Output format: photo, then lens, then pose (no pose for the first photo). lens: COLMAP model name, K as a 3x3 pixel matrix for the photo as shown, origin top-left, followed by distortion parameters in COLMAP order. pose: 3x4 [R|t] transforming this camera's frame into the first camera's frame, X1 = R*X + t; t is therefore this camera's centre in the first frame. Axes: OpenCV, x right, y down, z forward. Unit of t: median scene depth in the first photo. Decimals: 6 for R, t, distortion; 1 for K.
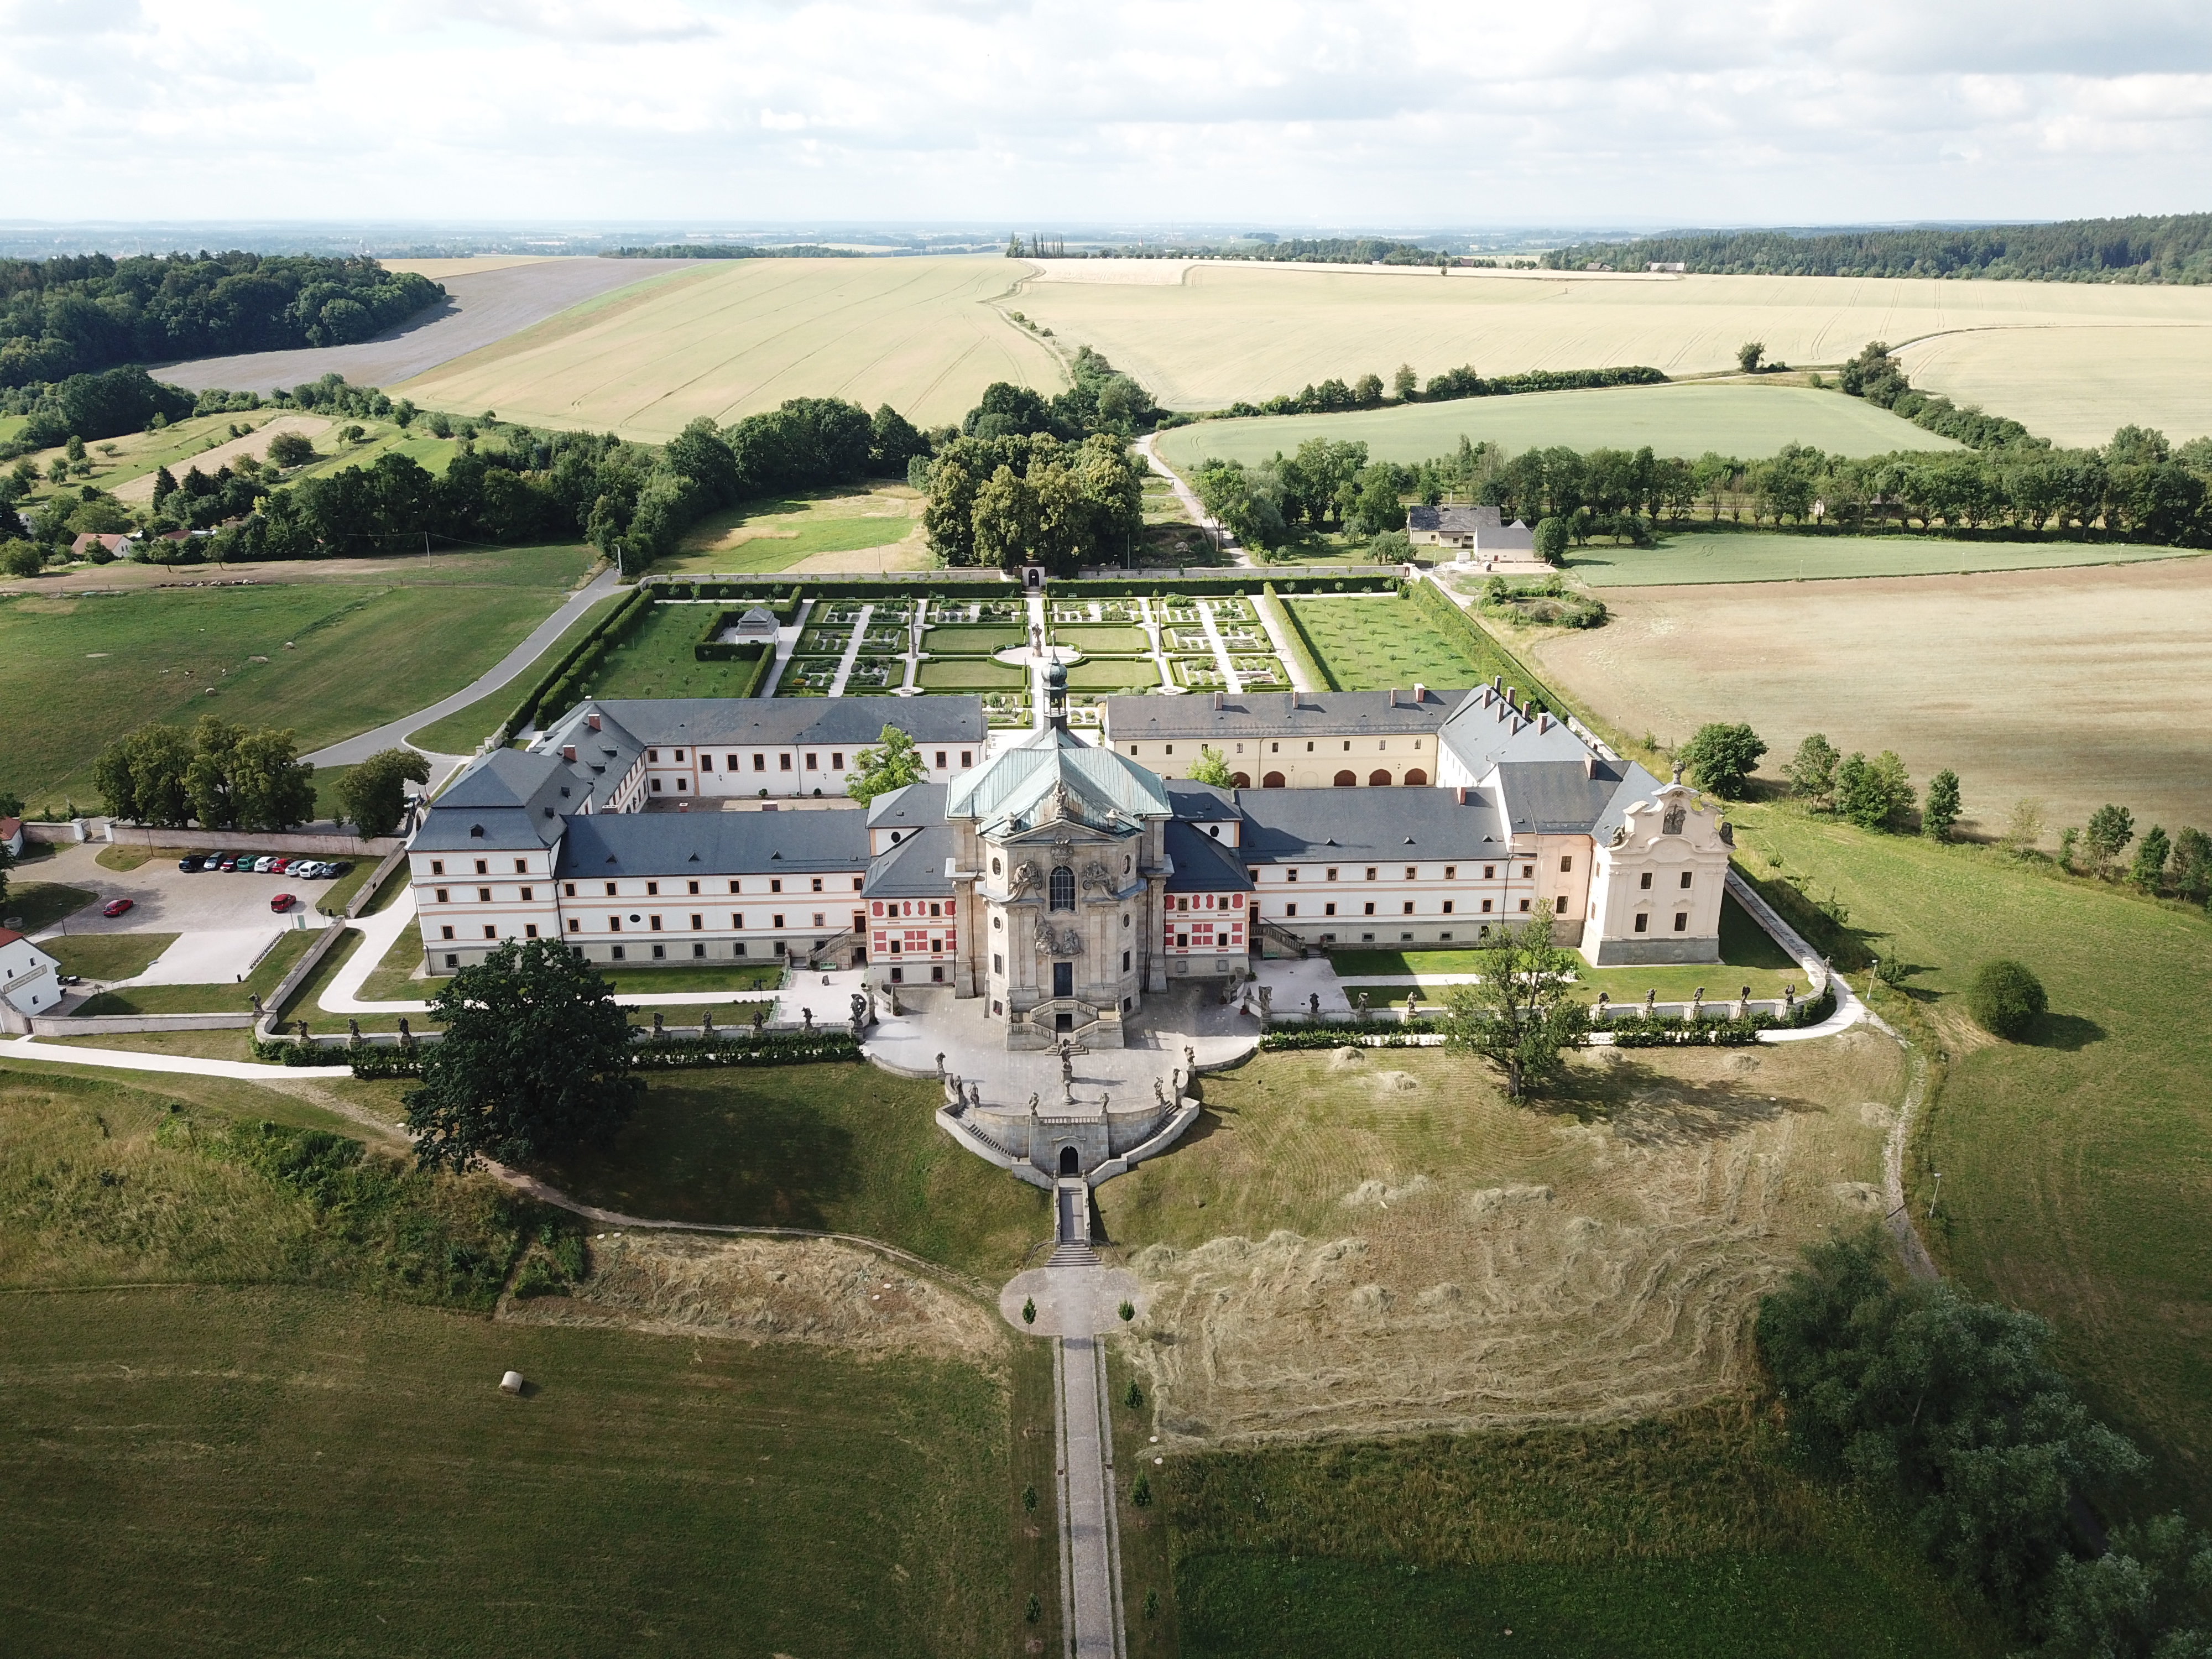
lens RADIAL K [[1684.8, 0, 1110.4], [0, 1684.8, 828.1], [0, 0, 1]] dist [0.013112, -0.006969]
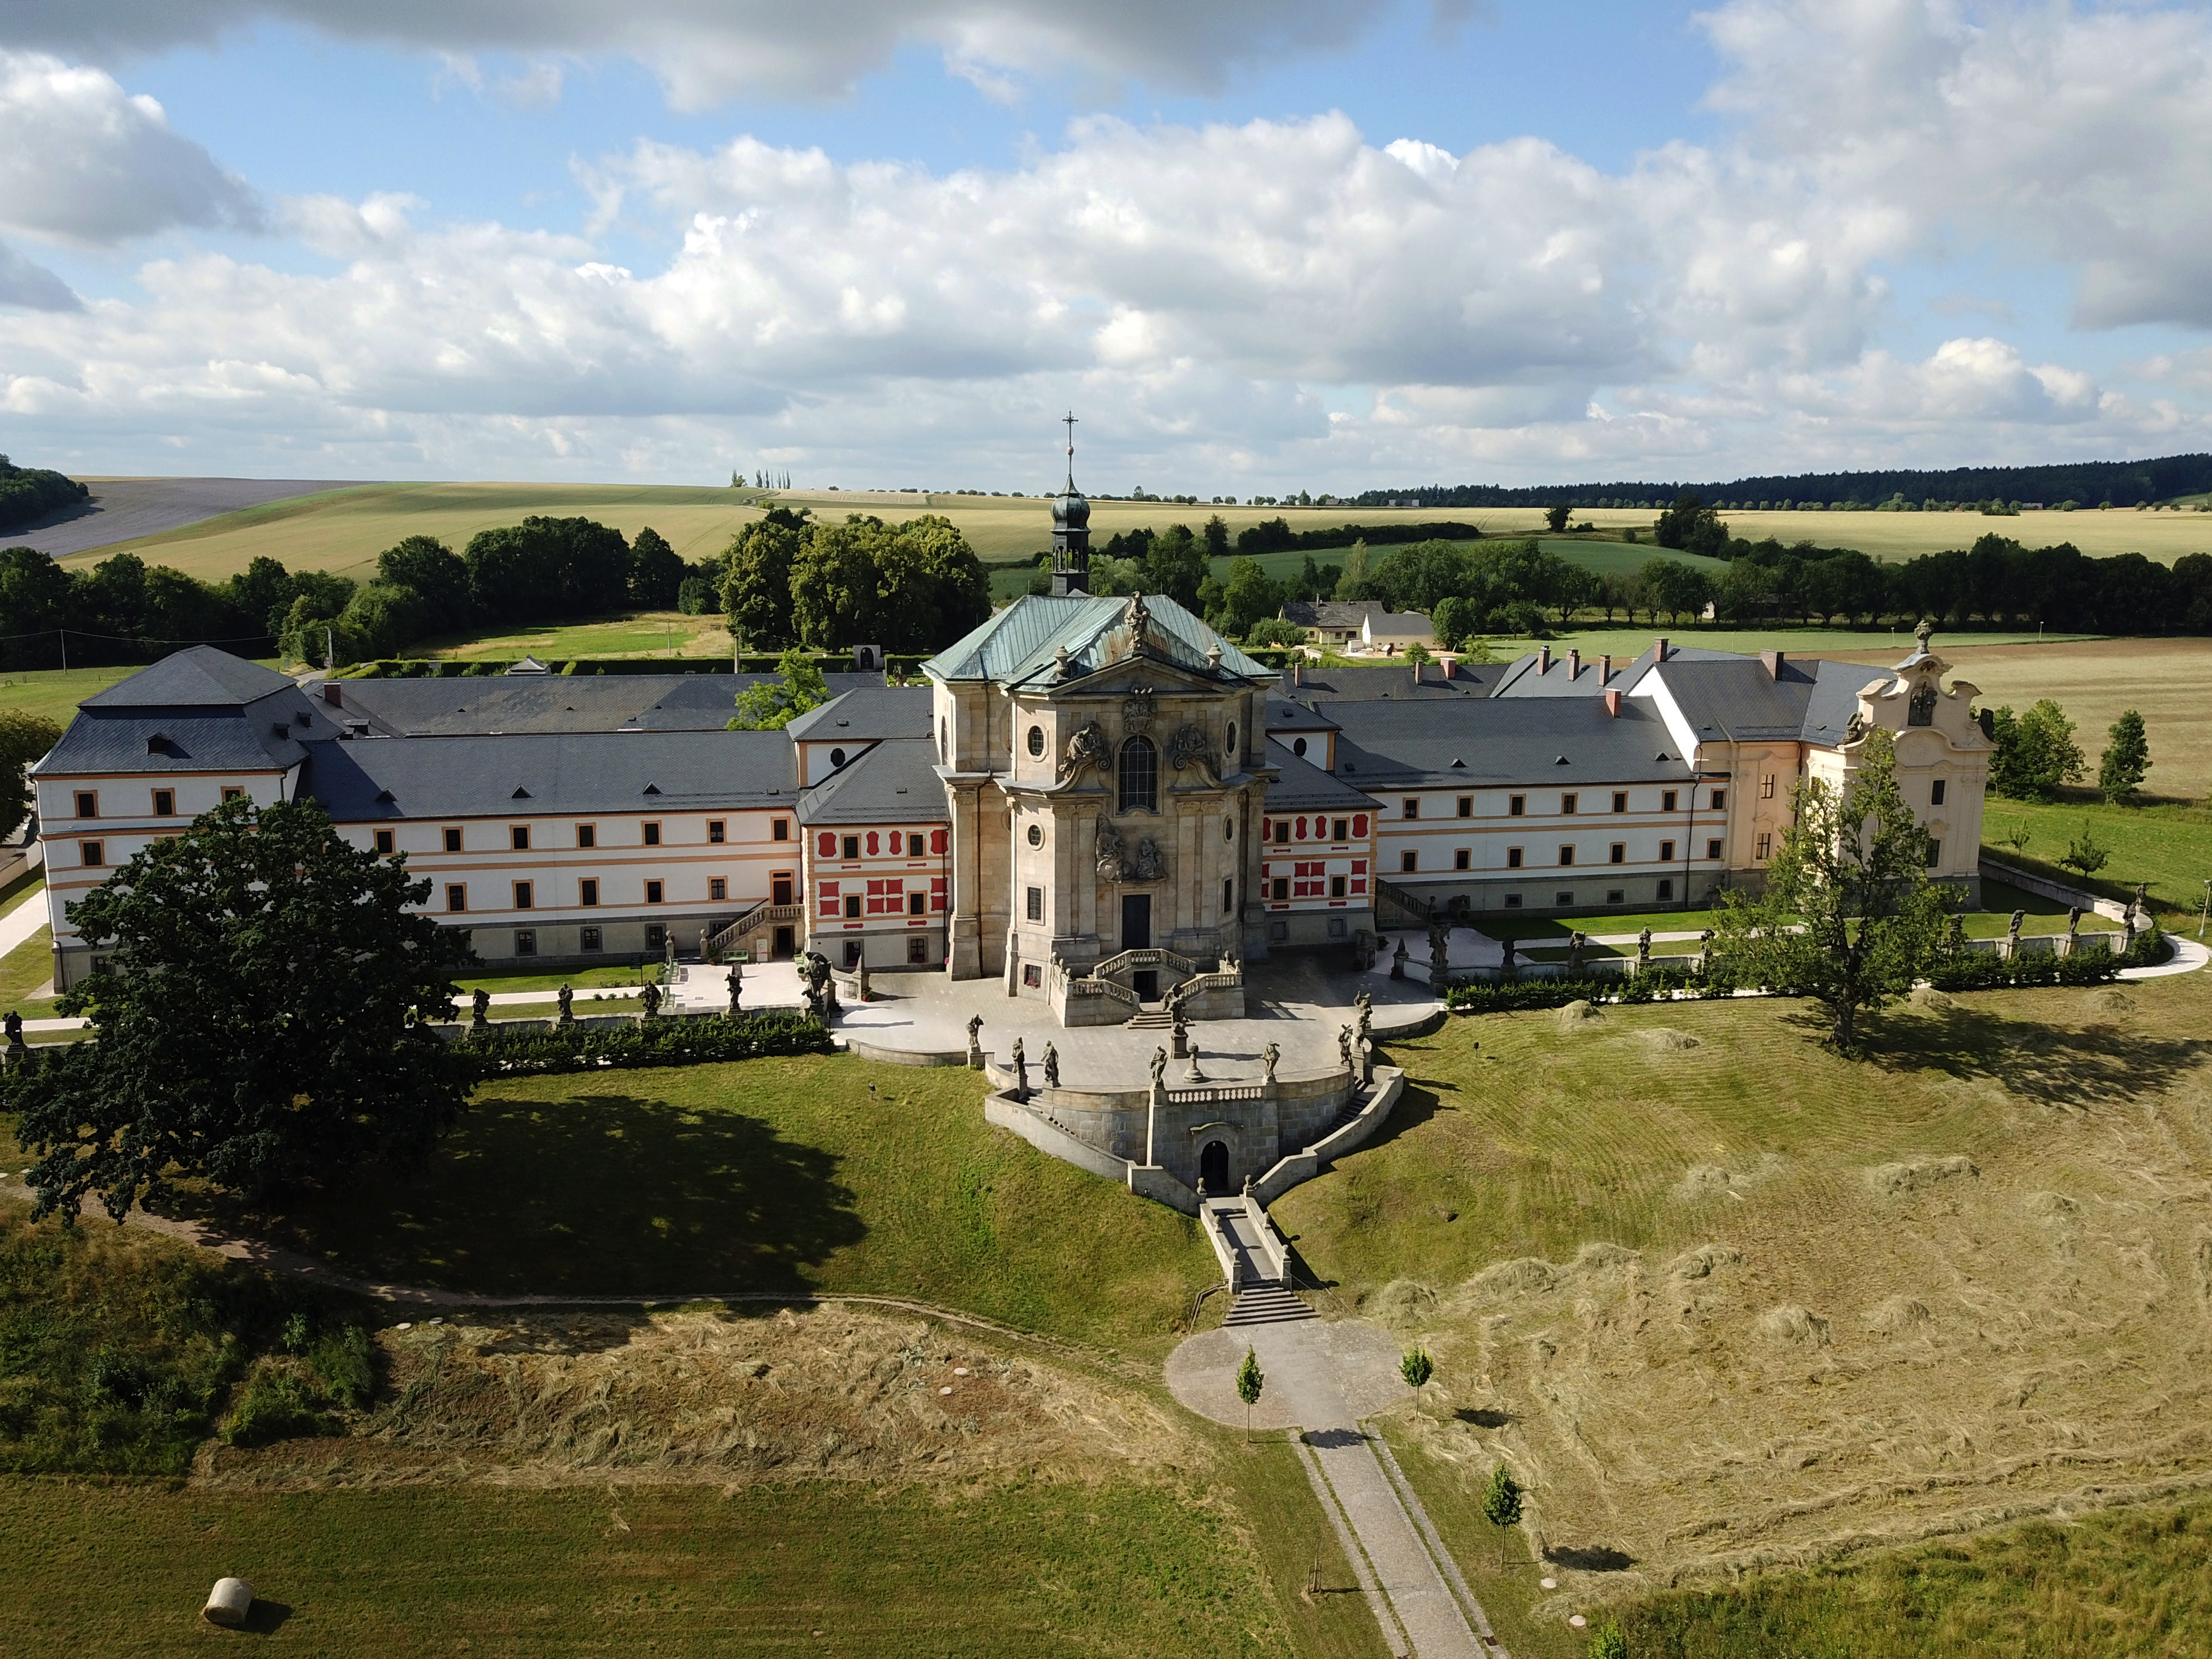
lens RADIAL K [[1746.4, 0, 1115.0], [0, 1746.4, 830.5], [0, 0, 1]] dist [0.013278, -0.006081]
pose [[0.985955, -0.024831, 0.165158, -0.138078], [0.052453, 0.984888, -0.165058, 0.156454], [-0.158563, 0.171402, 0.972357, 0.330183]]
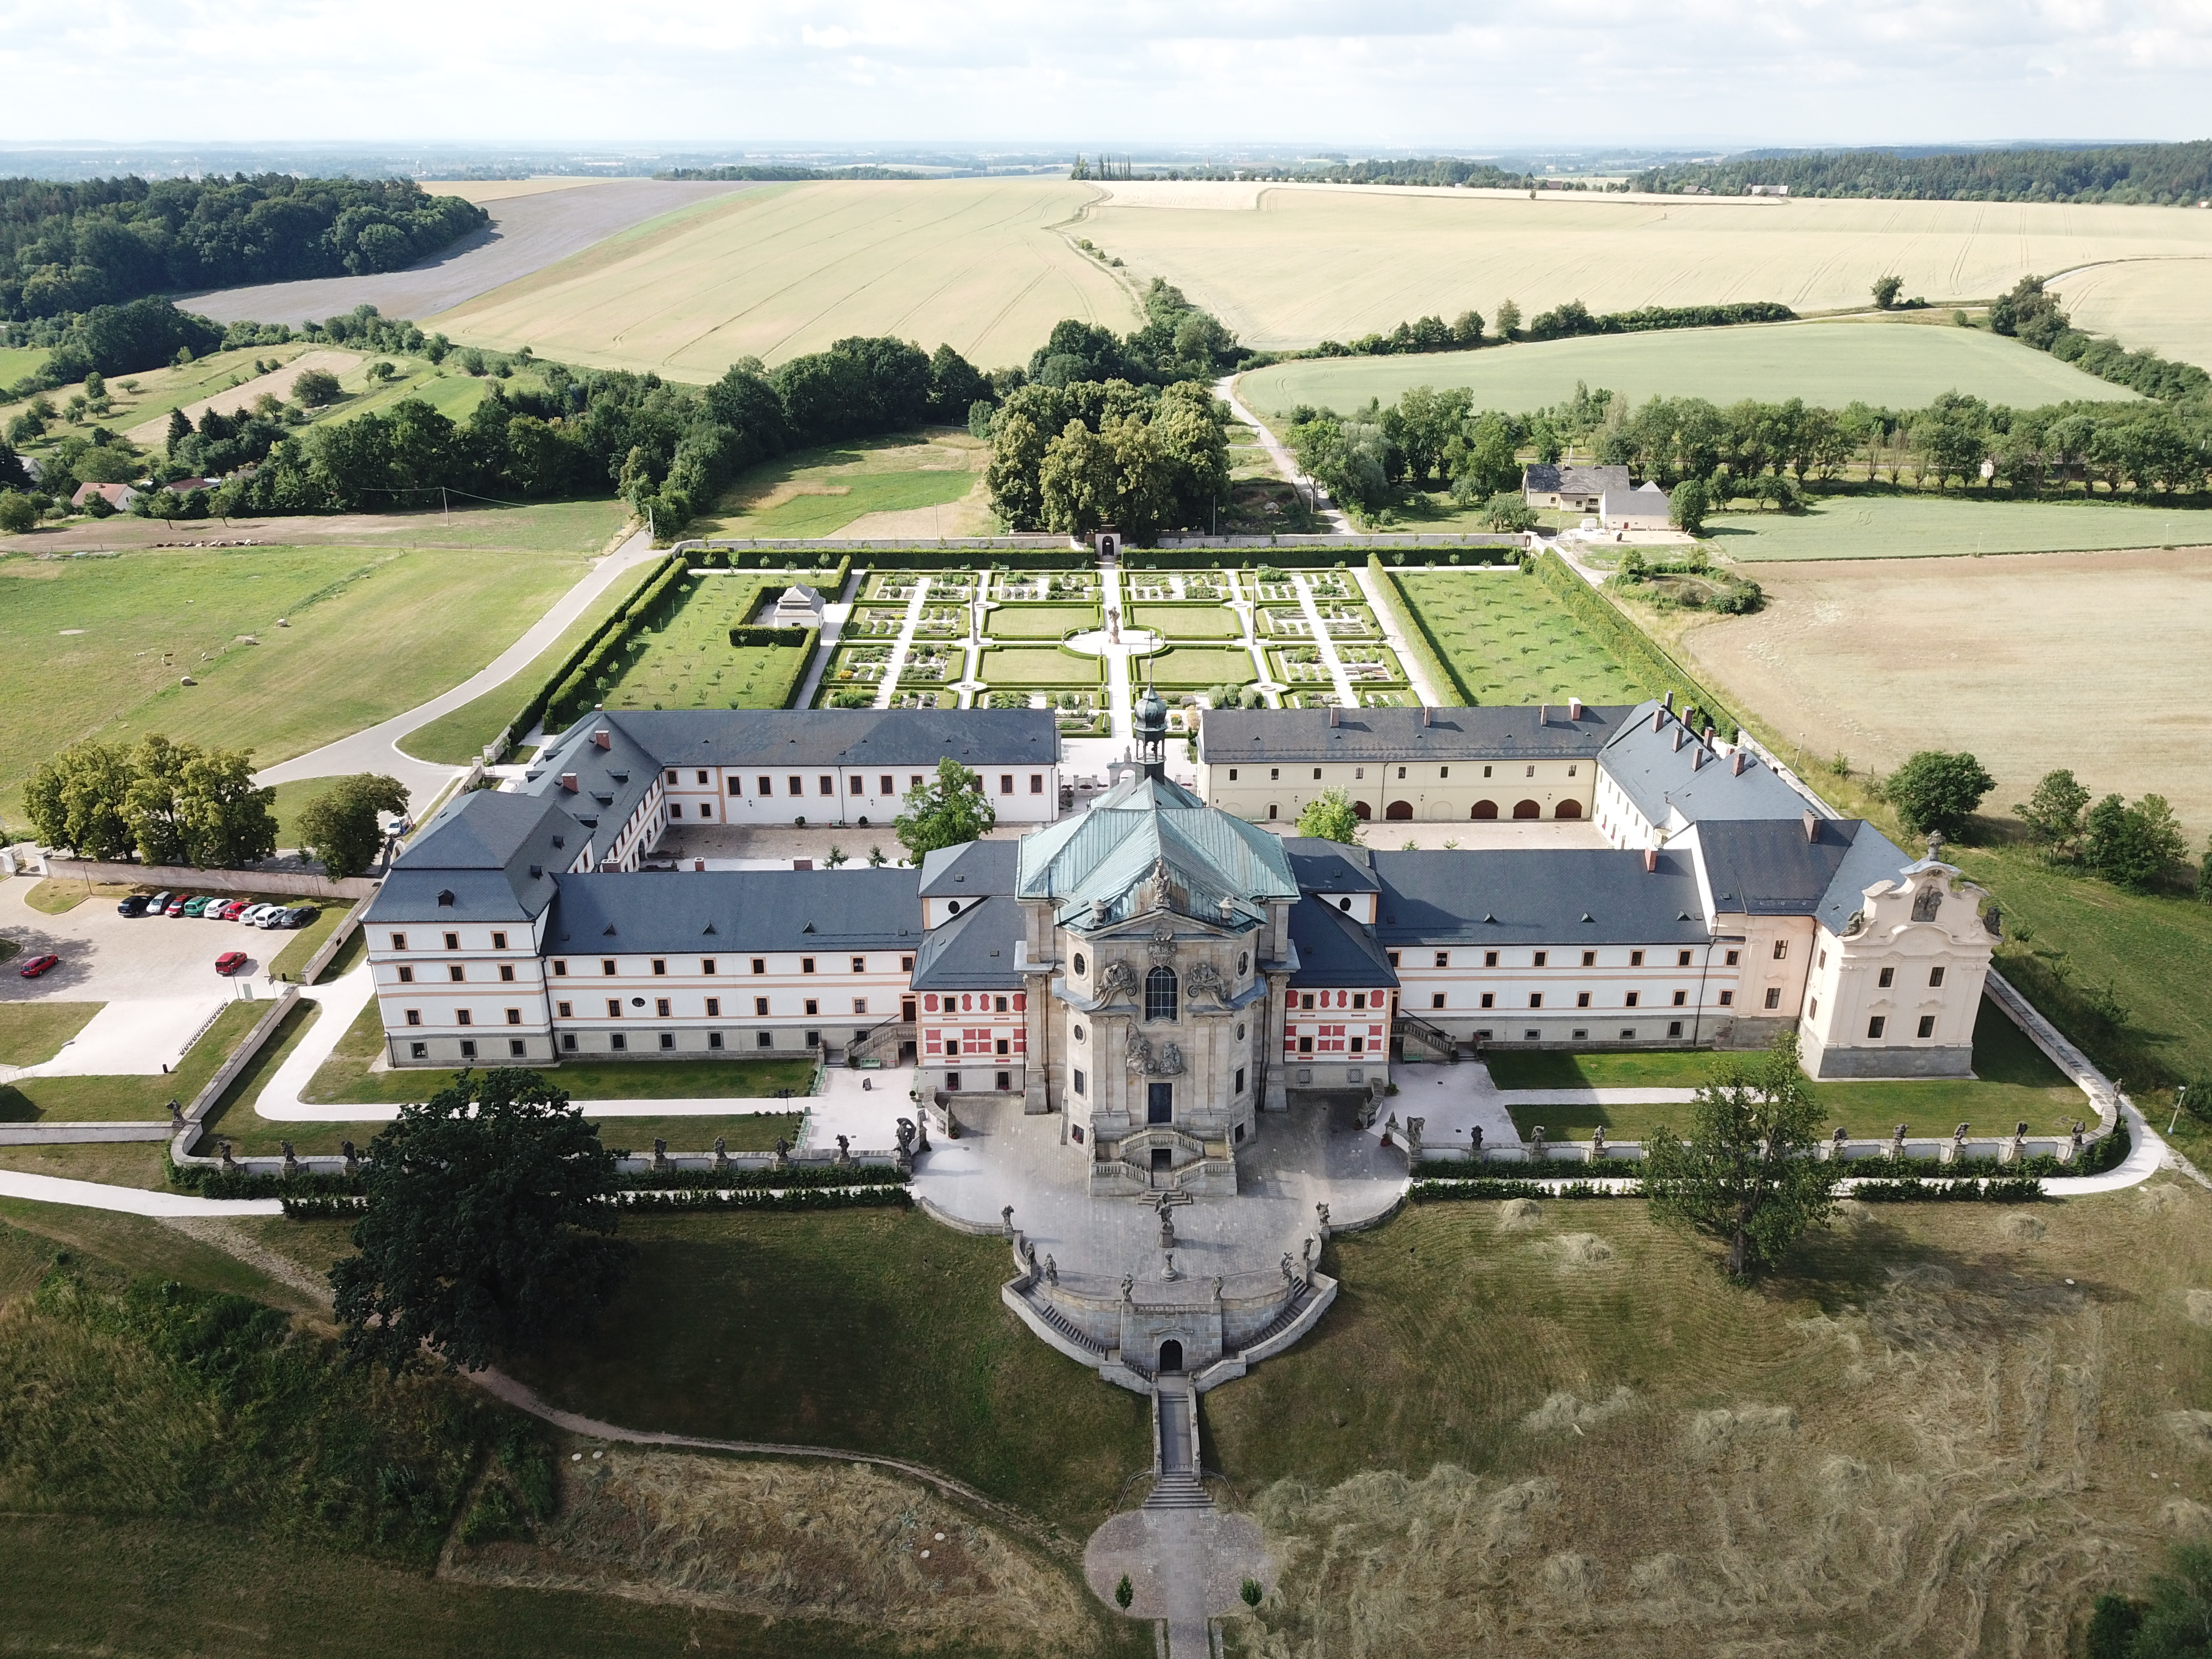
lens RADIAL K [[1690.2, 0, 1110.7], [0, 1690.2, 824.6], [0, 0, 1]] dist [0.007971, 0.000682]
pose [[0.999394, 0.012697, -0.032412, -0.026226], [-0.011437, 0.999182, 0.038788, -0.069648], [0.032878, -0.038393, 0.998722, 0.190765]]
